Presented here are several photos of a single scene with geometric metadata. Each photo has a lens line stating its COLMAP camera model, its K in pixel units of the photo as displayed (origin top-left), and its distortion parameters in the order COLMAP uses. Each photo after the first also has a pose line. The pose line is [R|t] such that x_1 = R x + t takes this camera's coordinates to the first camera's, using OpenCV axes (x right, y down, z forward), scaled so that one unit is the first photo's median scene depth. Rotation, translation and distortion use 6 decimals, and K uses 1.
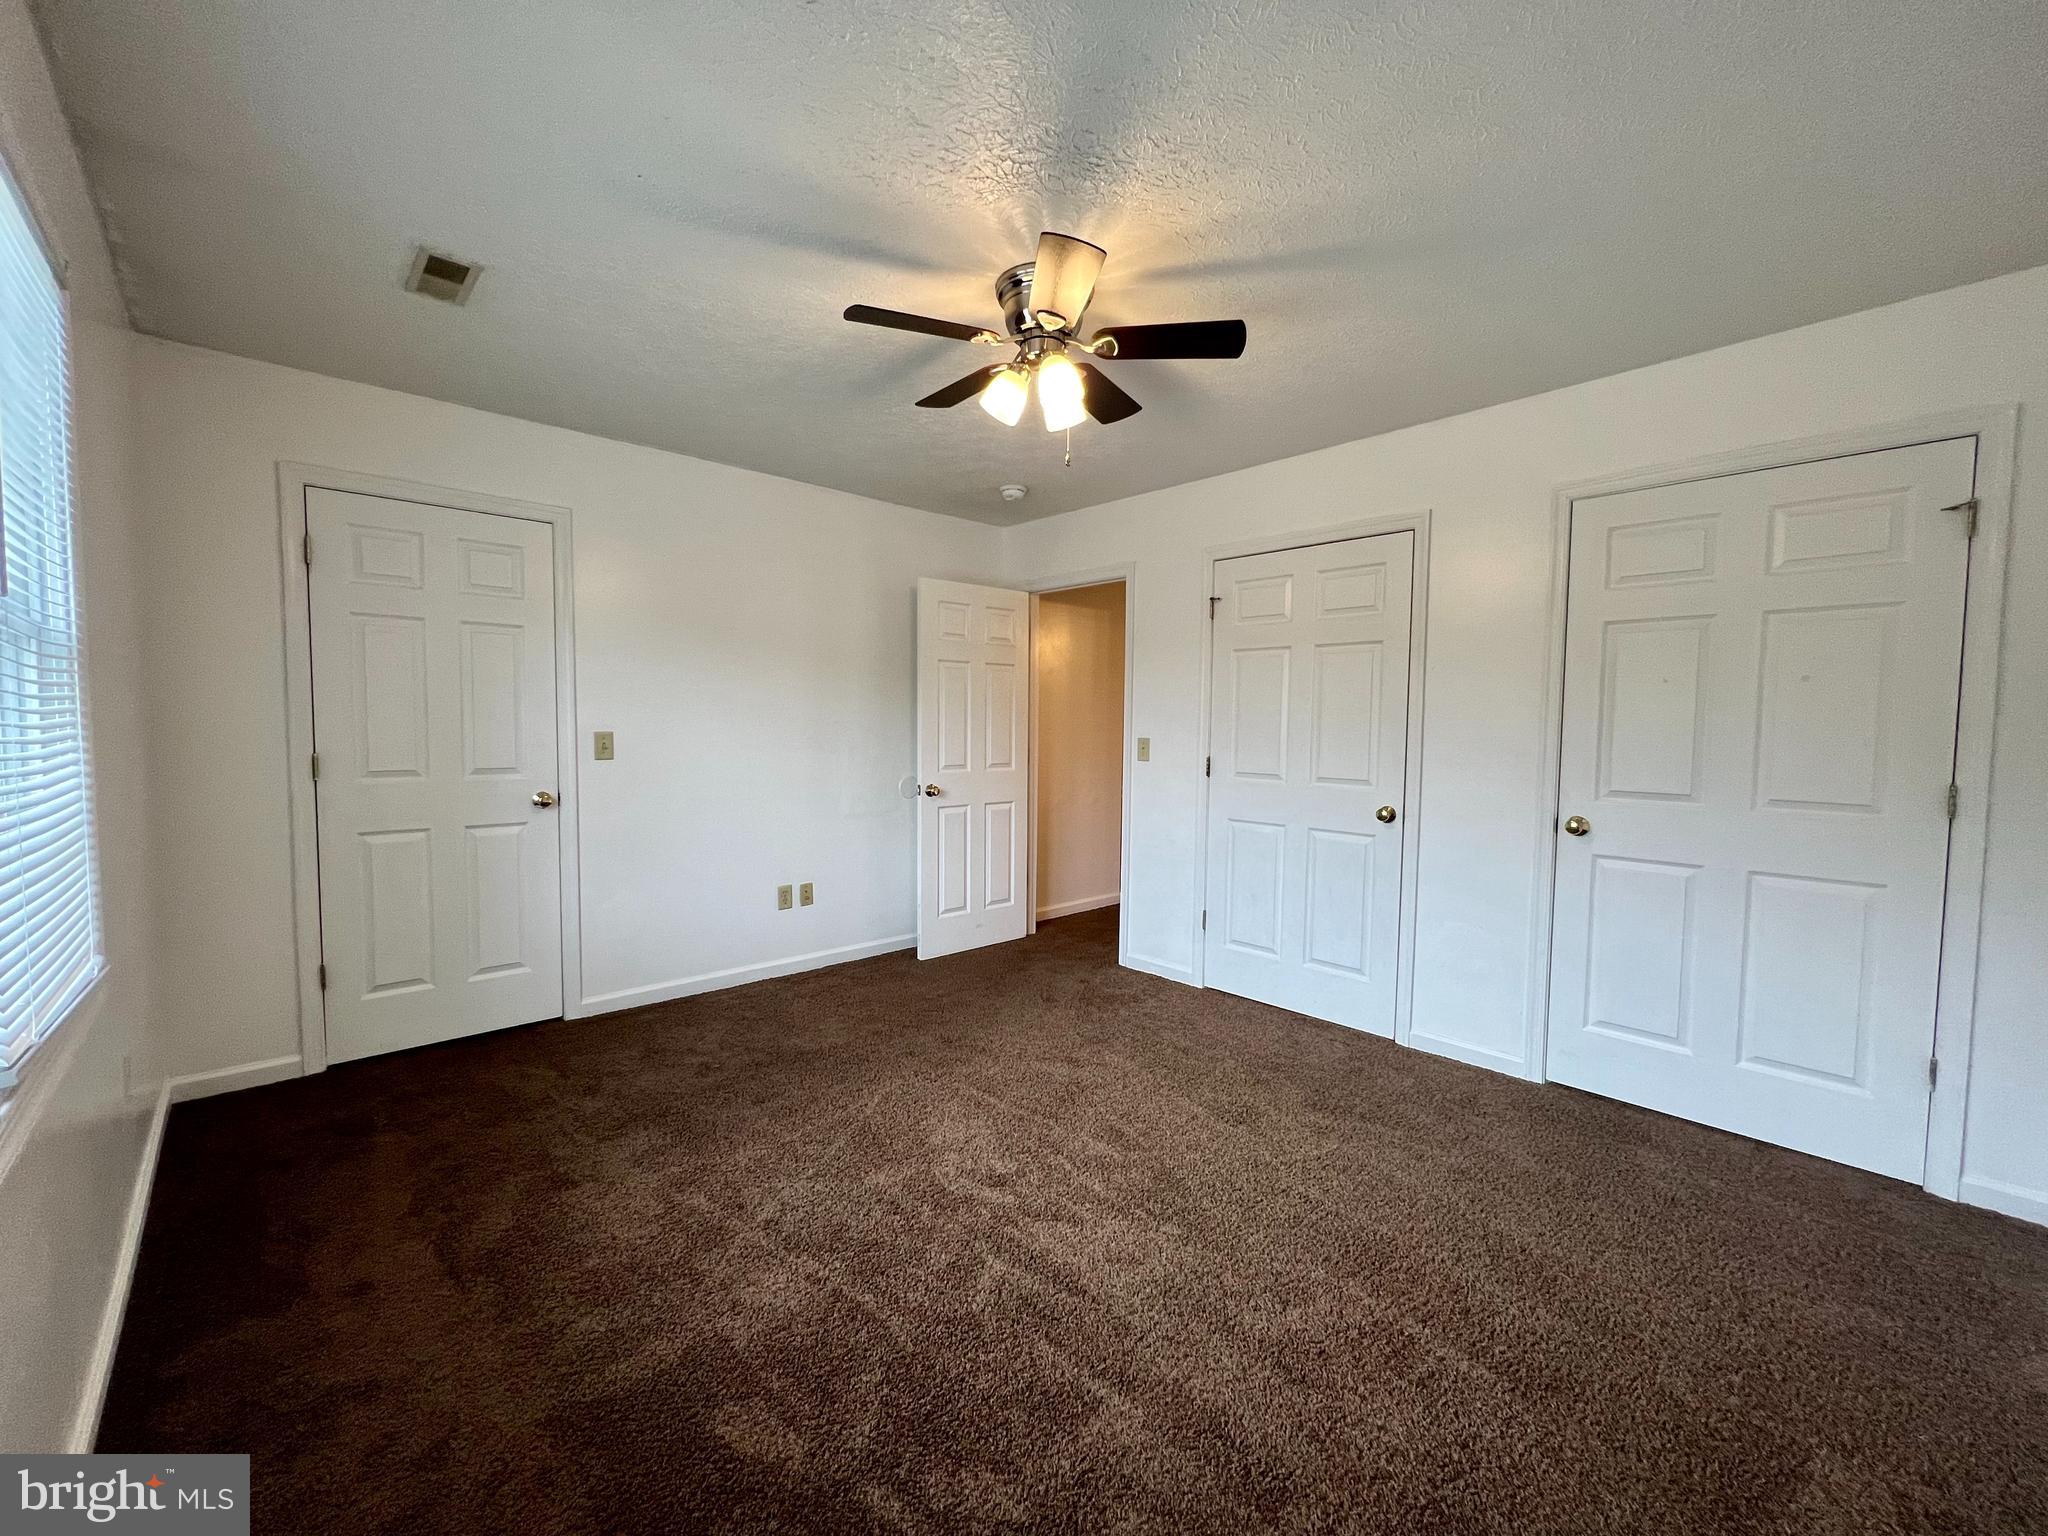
lens RADIAL K [[798.2, 0, 1012.8], [0, 798.2, 765.8], [0, 0, 1]] dist [-0.000978, -0.000074]
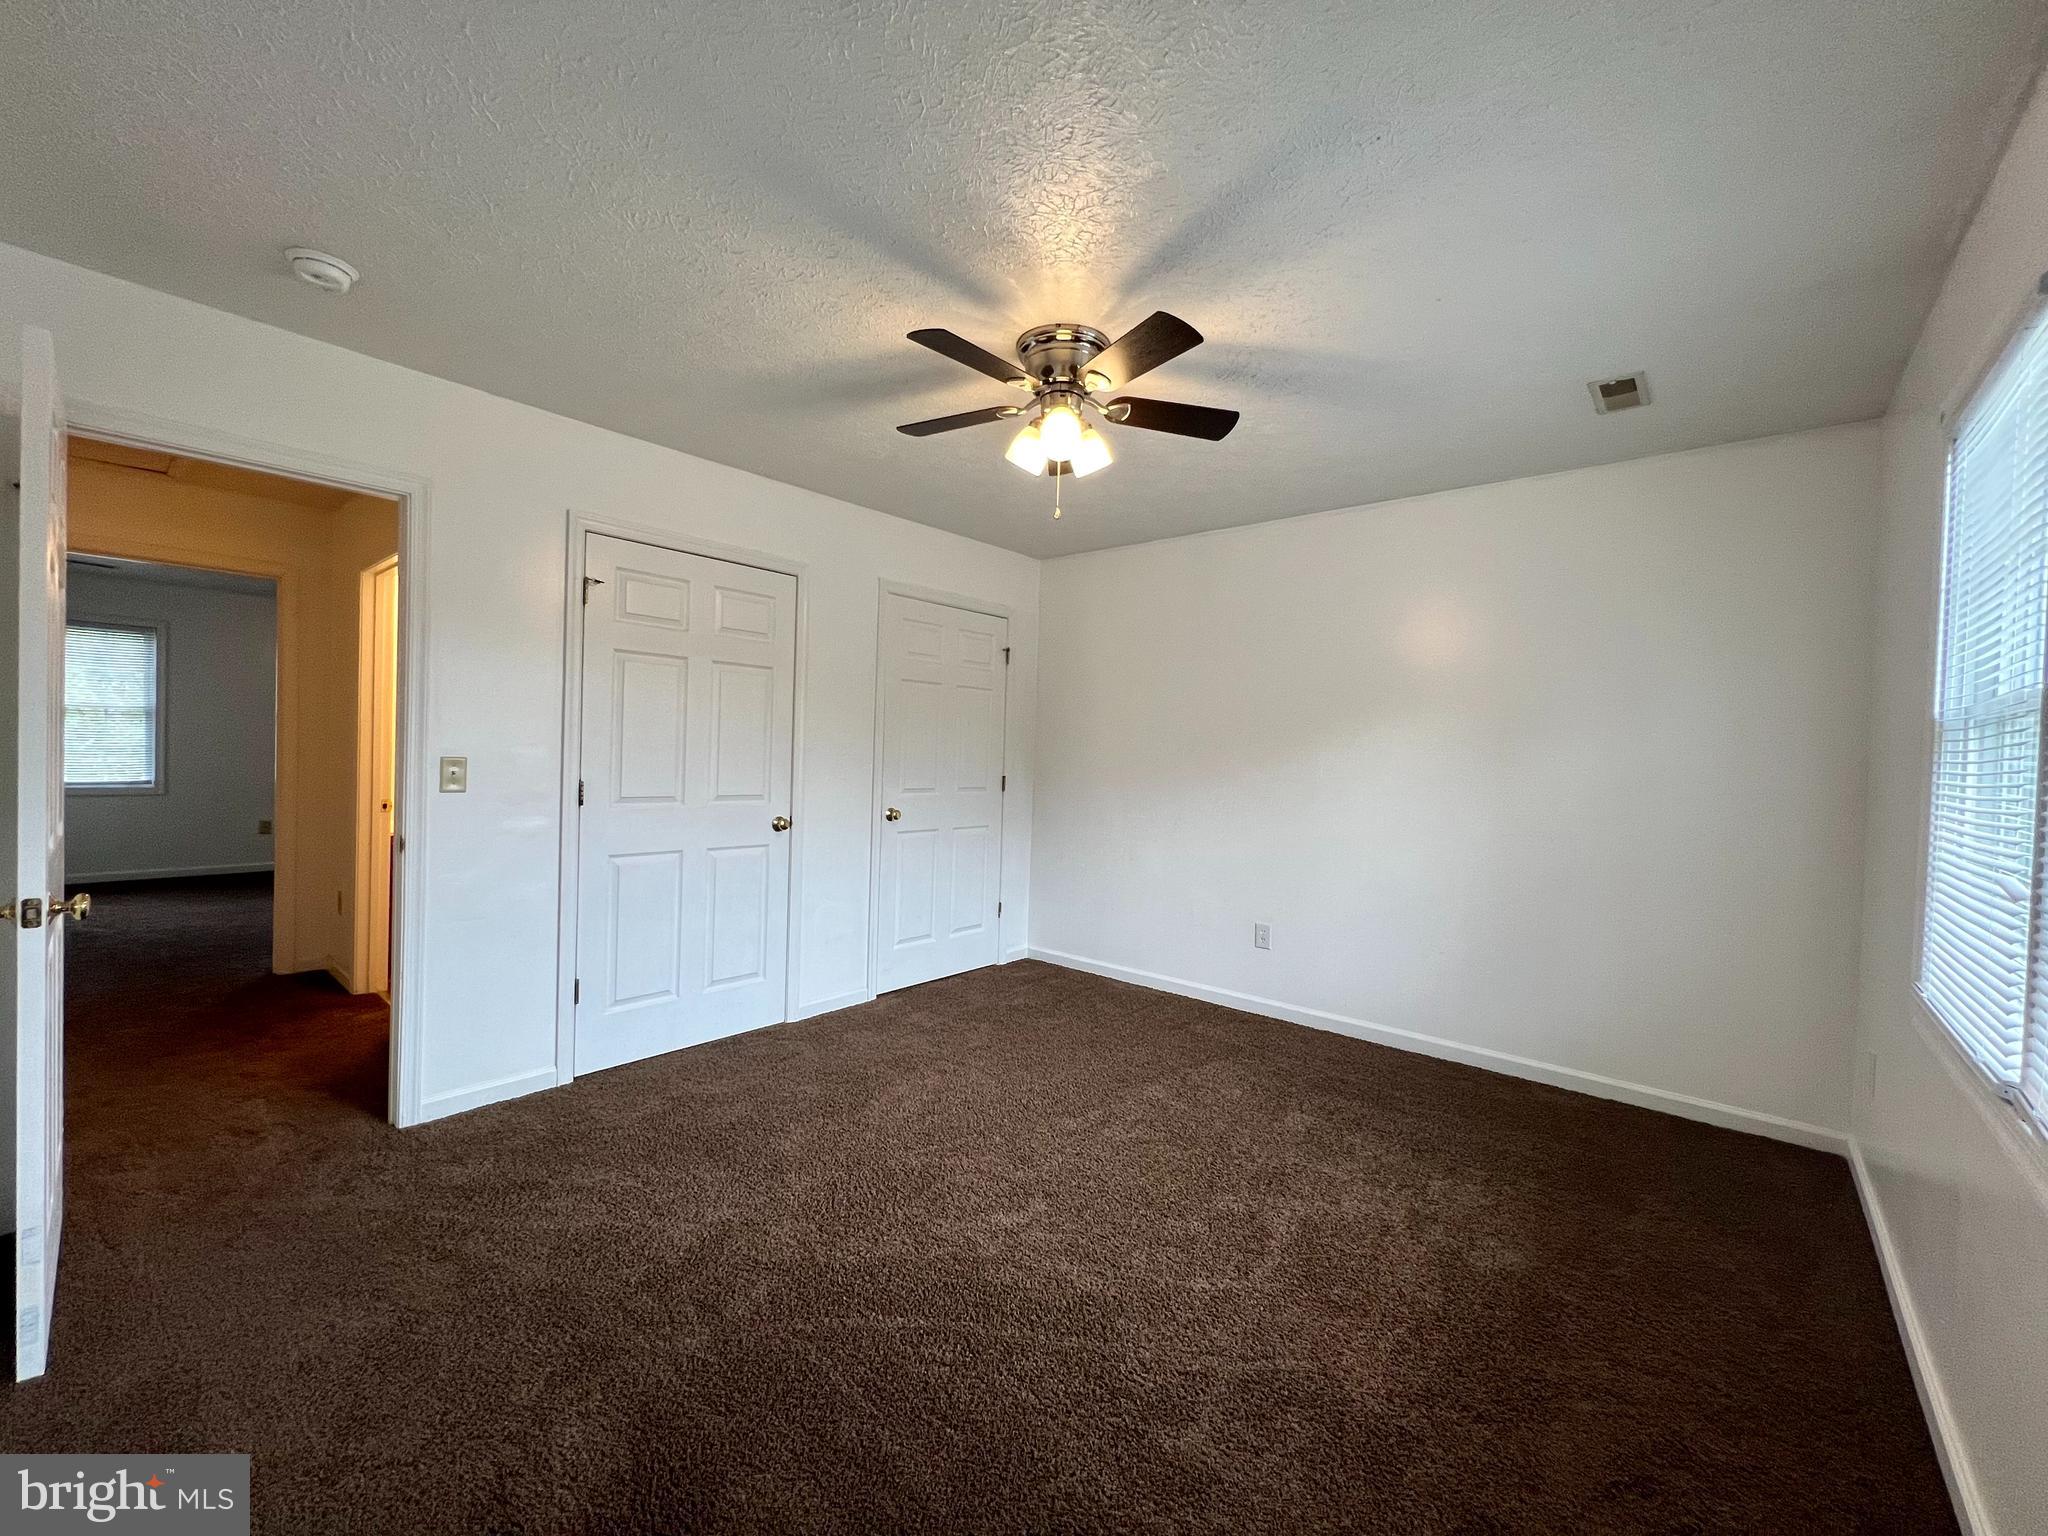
lens RADIAL K [[822.6, 0, 1023.7], [0, 822.6, 755.8], [0, 0, 1]] dist [0.001386, -0.000038]
pose [[-0.106058, -0.012601, 0.994280, -0.748119], [0.030989, 0.999392, 0.015971, -0.043719], [-0.993877, 0.032506, -0.105603, 0.813793]]
